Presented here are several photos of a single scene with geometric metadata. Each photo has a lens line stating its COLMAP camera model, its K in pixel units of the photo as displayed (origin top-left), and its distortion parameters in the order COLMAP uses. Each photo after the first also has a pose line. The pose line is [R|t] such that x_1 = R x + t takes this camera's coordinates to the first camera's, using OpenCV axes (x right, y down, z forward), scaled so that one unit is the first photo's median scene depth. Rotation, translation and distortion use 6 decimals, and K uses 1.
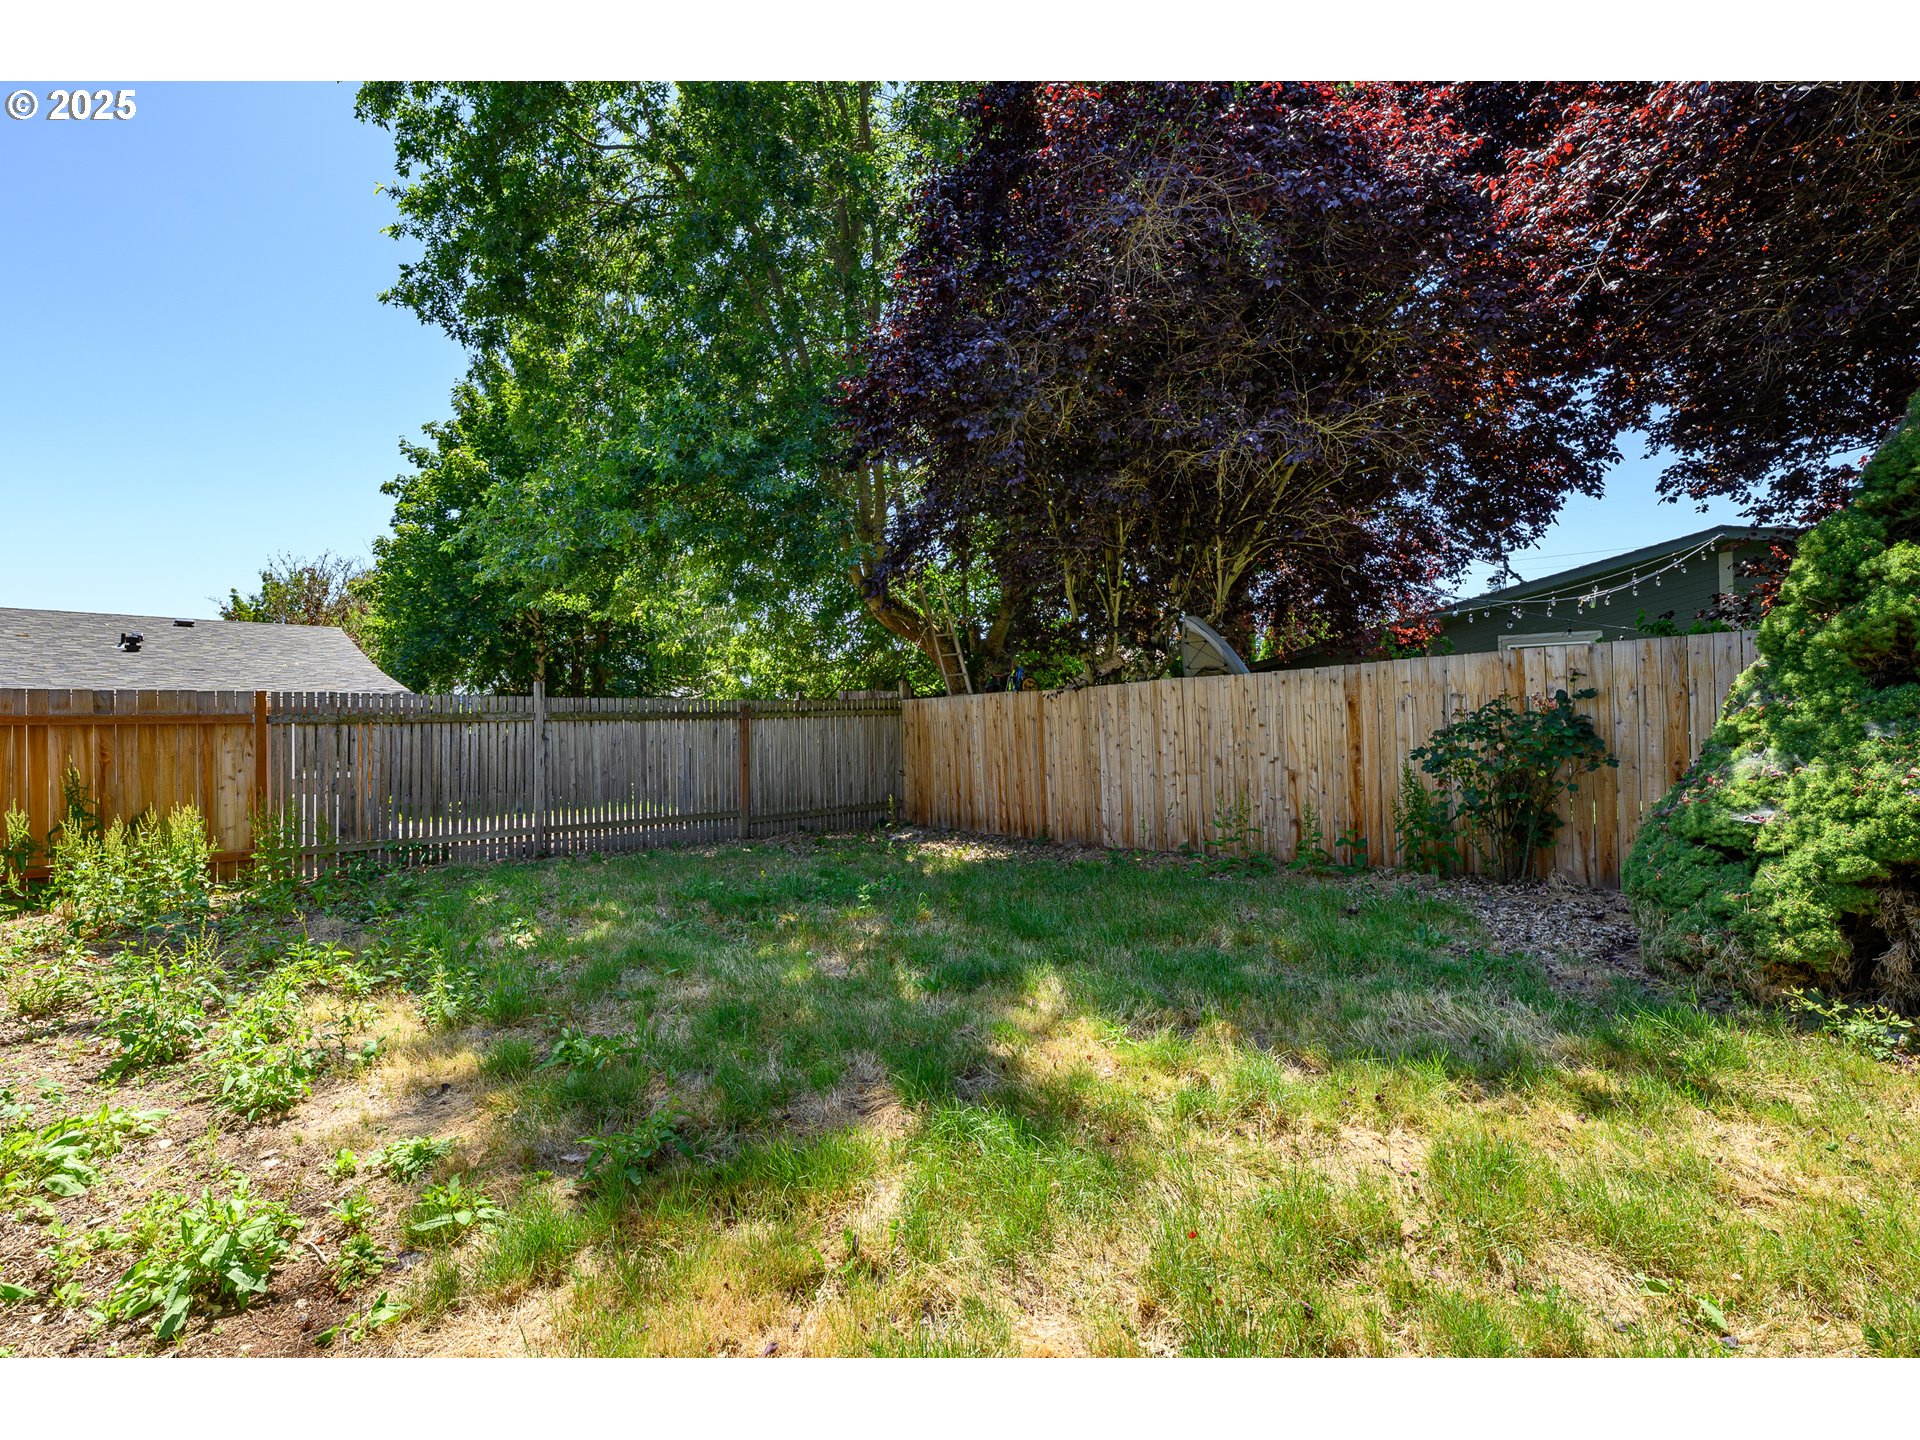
lens RADIAL K [[901.7, 0, 947.6], [0, 901.7, 727.3], [0, 0, 1]] dist [-0.005992, 0.000389]
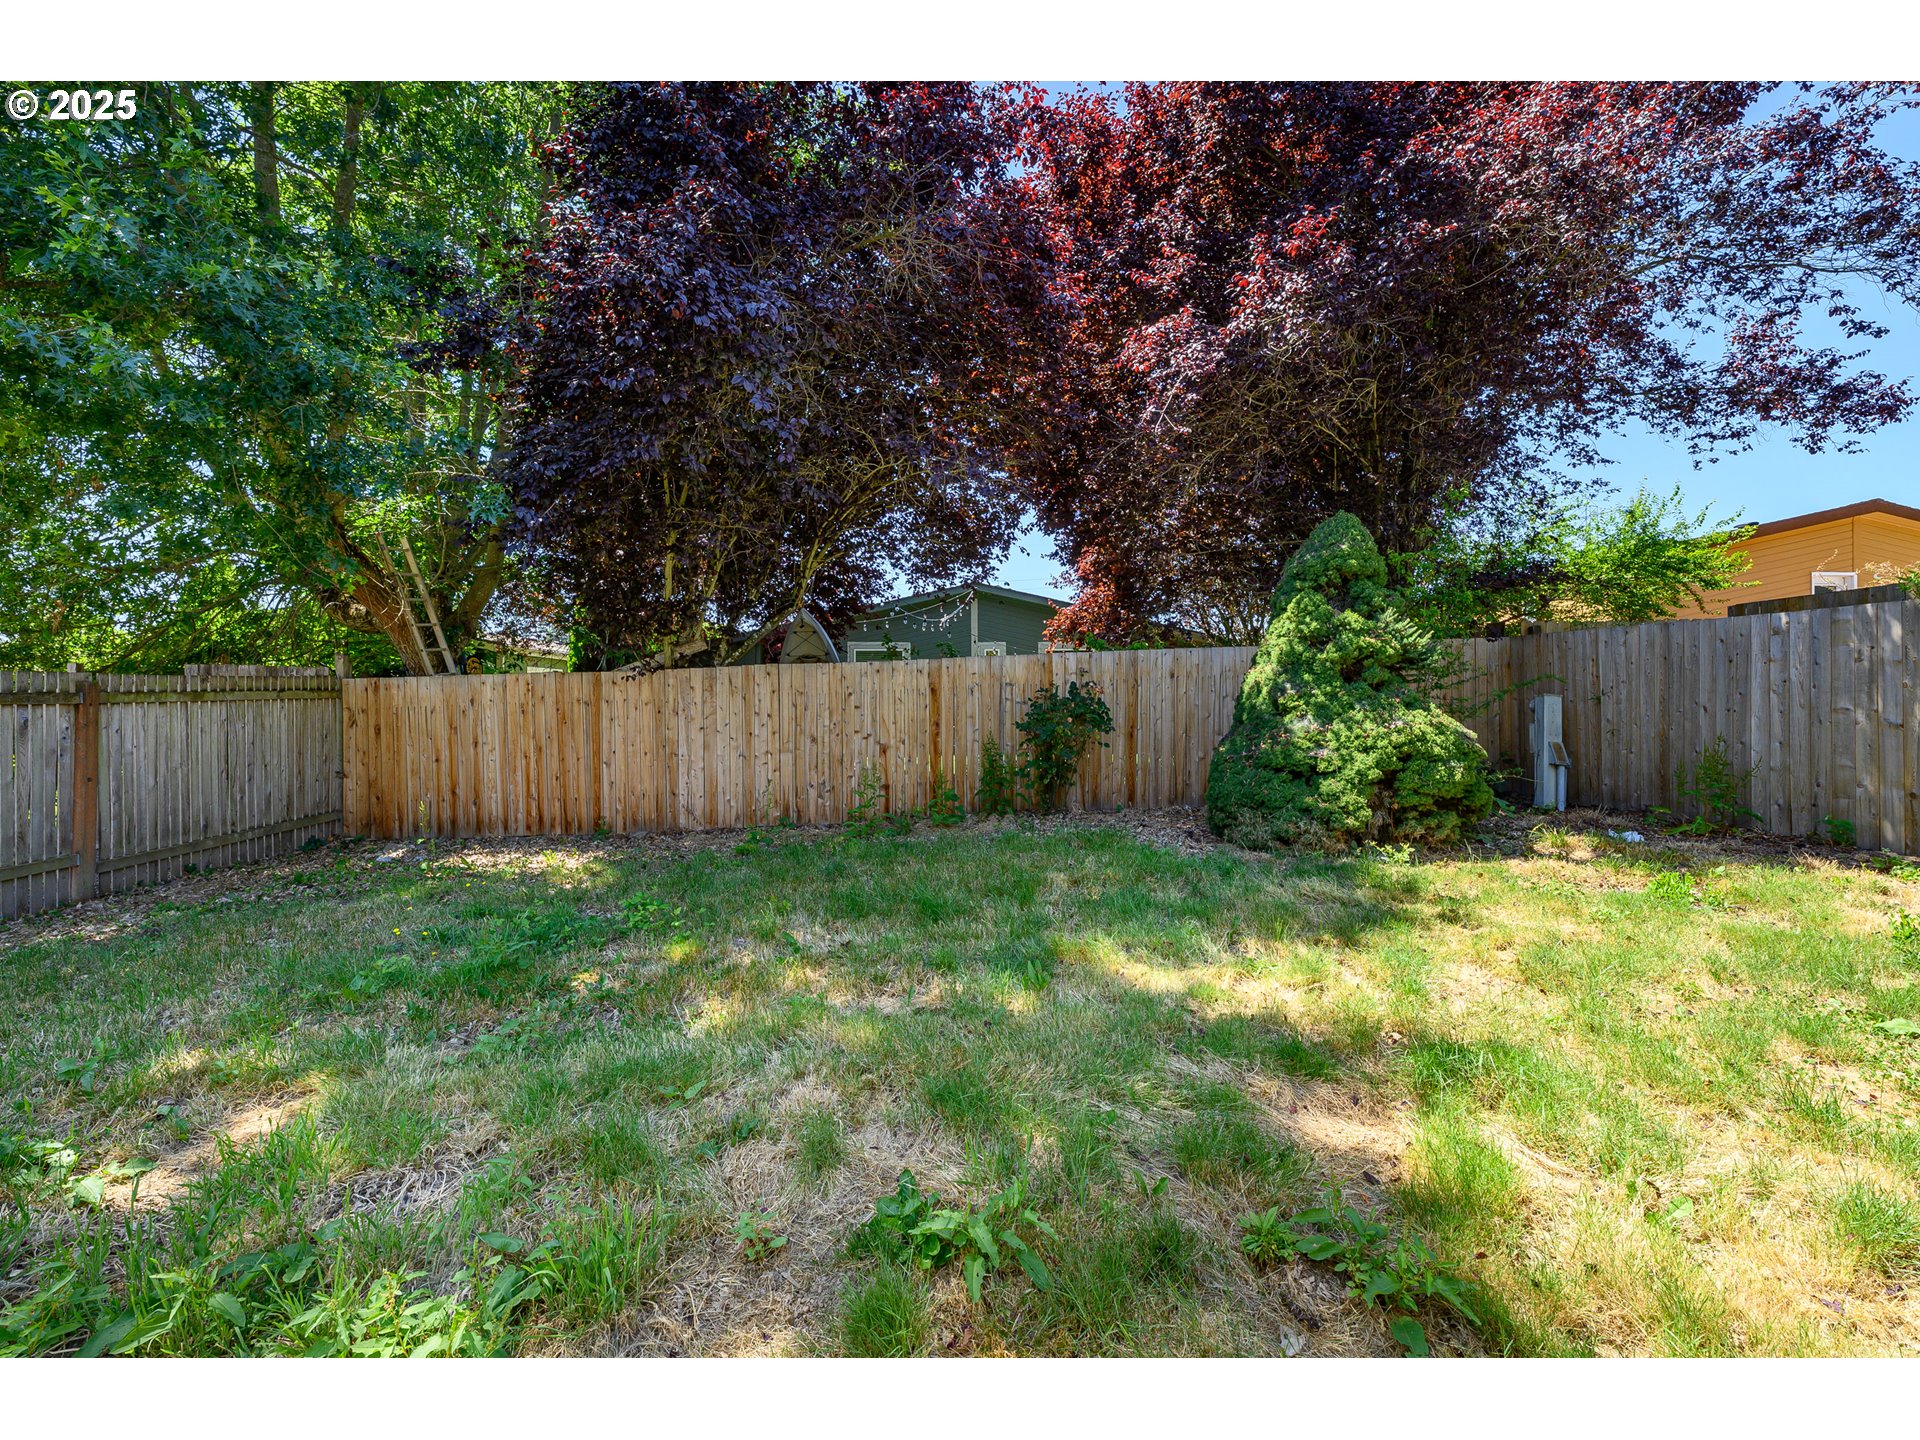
lens RADIAL K [[780.1, 0, 951.4], [0, 780.1, 700.7], [0, 0, 1]] dist [-0.001881, 0.000243]
pose [[0.626341, -0.000240, 0.779550, -0.394333], [0.011166, 0.999900, -0.008664, -0.000624], [-0.779470, 0.014131, 0.626281, 0.291919]]
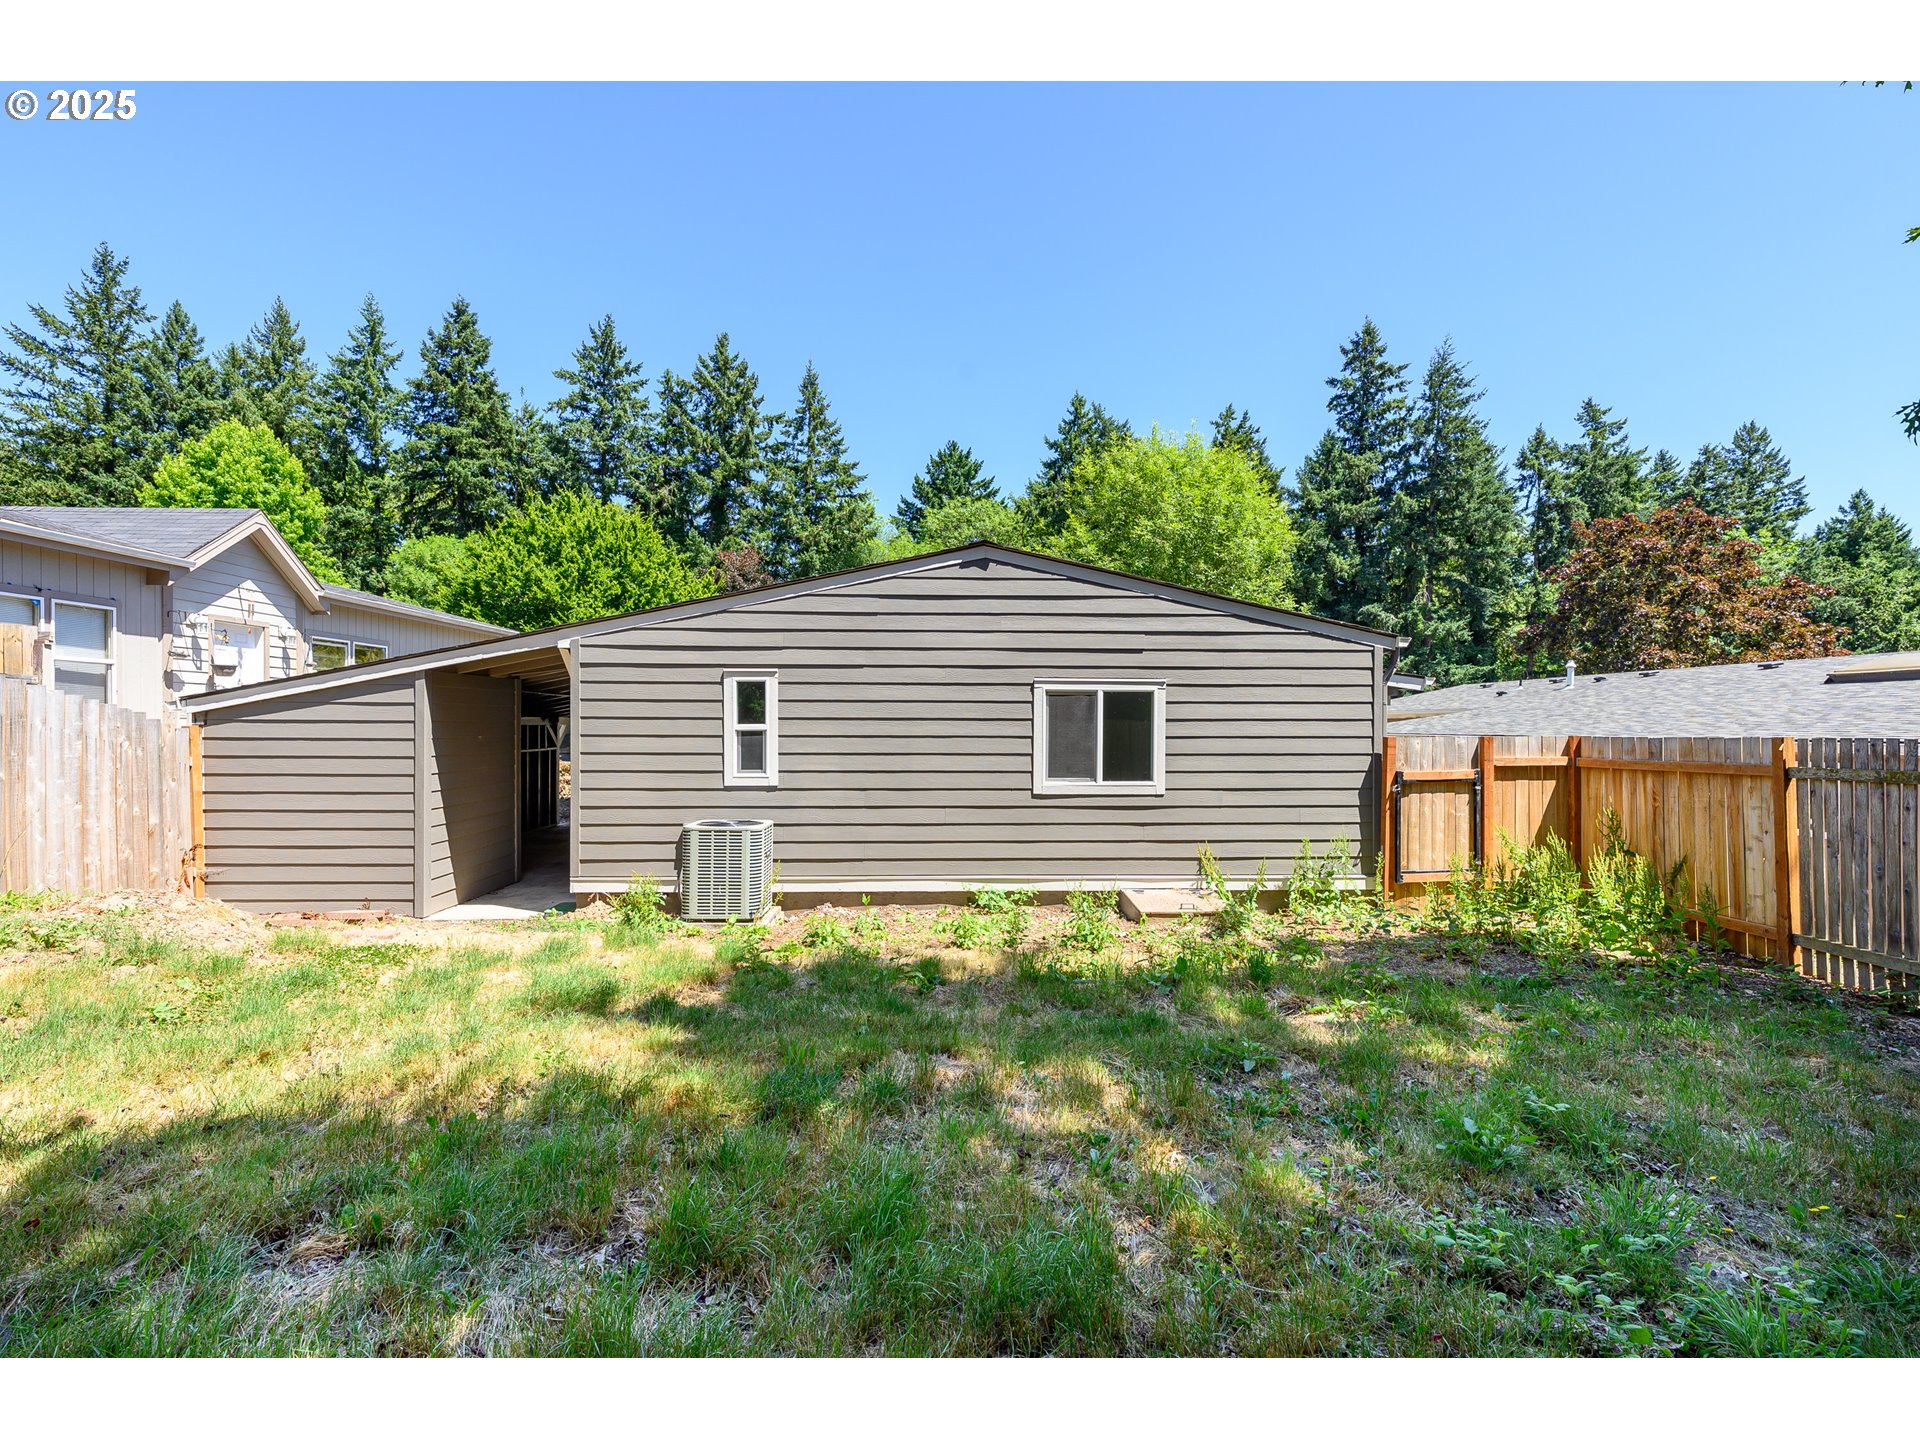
lens RADIAL K [[780.1, 0, 934.6], [0, 780.1, 731.6], [0, 0, 1]] dist [-0.001881, 0.000243]
pose [[-0.638412, -0.006715, -0.769666, 0.269330], [-0.022973, 0.999683, 0.010334, -0.035578], [0.769352, 0.024279, -0.638364, 0.874212]]
